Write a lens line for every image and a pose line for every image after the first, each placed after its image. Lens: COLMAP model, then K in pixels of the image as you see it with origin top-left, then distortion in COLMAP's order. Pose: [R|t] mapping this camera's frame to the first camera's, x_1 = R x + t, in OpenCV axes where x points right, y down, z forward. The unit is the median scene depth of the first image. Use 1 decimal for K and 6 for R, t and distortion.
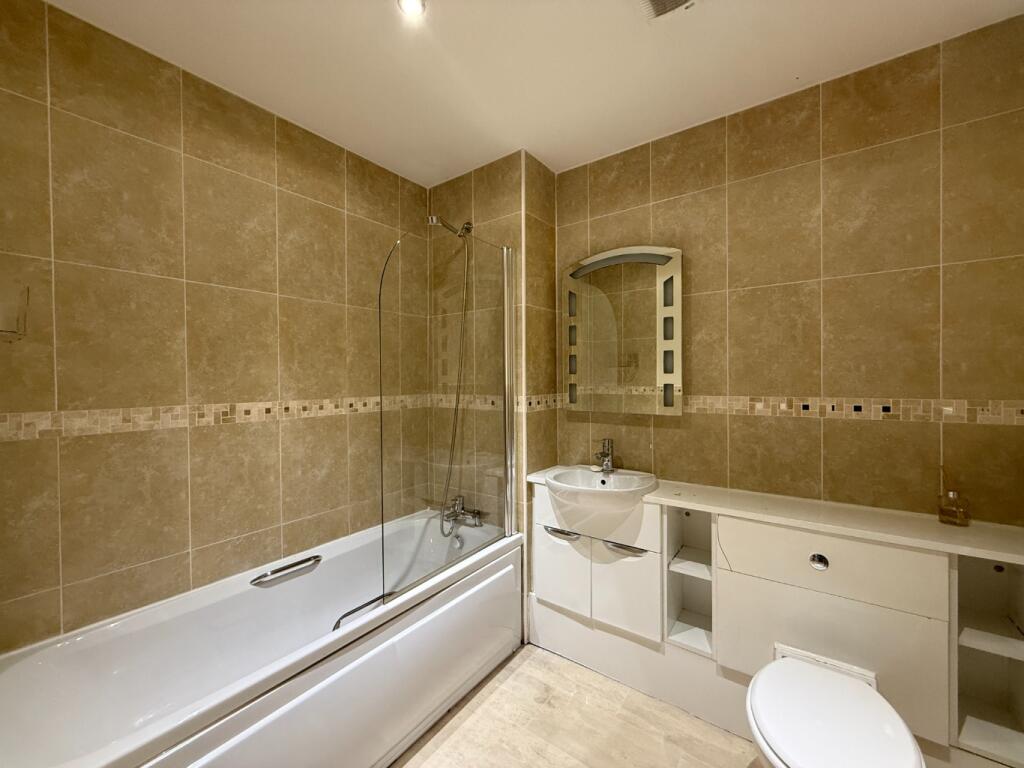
lens RADIAL K [[408.9, 0, 512.0], [0, 408.9, 384.0], [0, 0, 1]] dist [-0.000169, 0.000005]
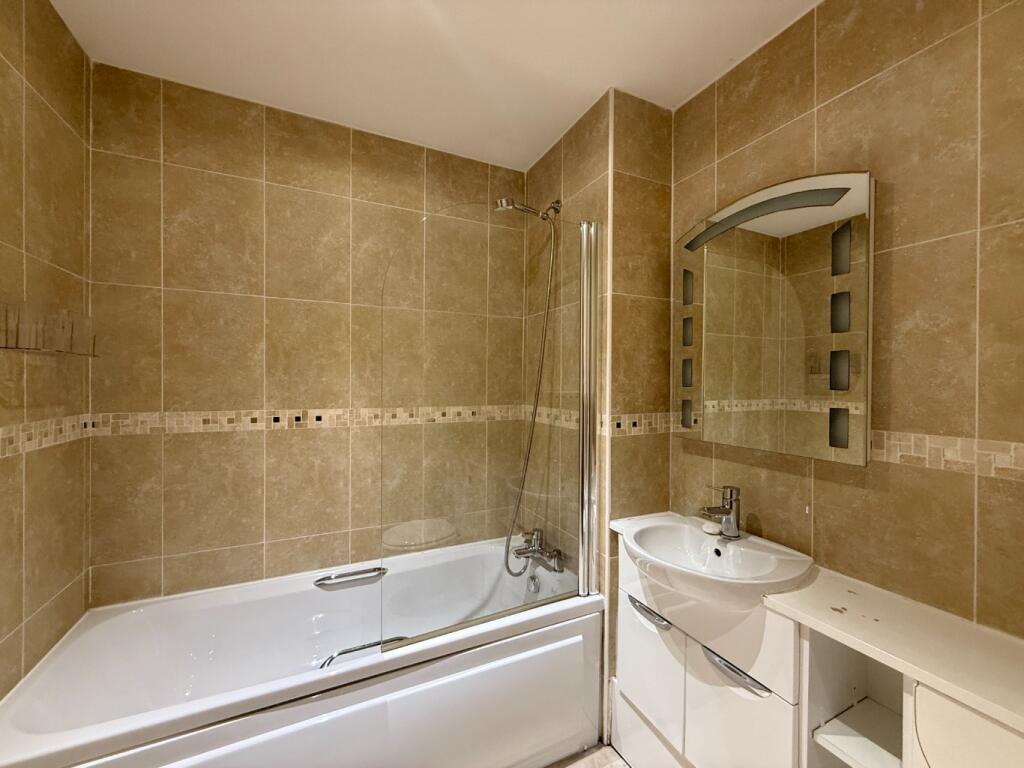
lens RADIAL K [[408.9, 0, 512.0], [0, 408.9, 384.0], [0, 0, 1]] dist [-0.000169, 0.000005]
pose [[0.882915, 0.017769, -0.469196, 0.241691], [-0.021043, 0.999777, -0.001736, -0.023720], [0.469060, 0.011406, 0.883093, 0.267531]]
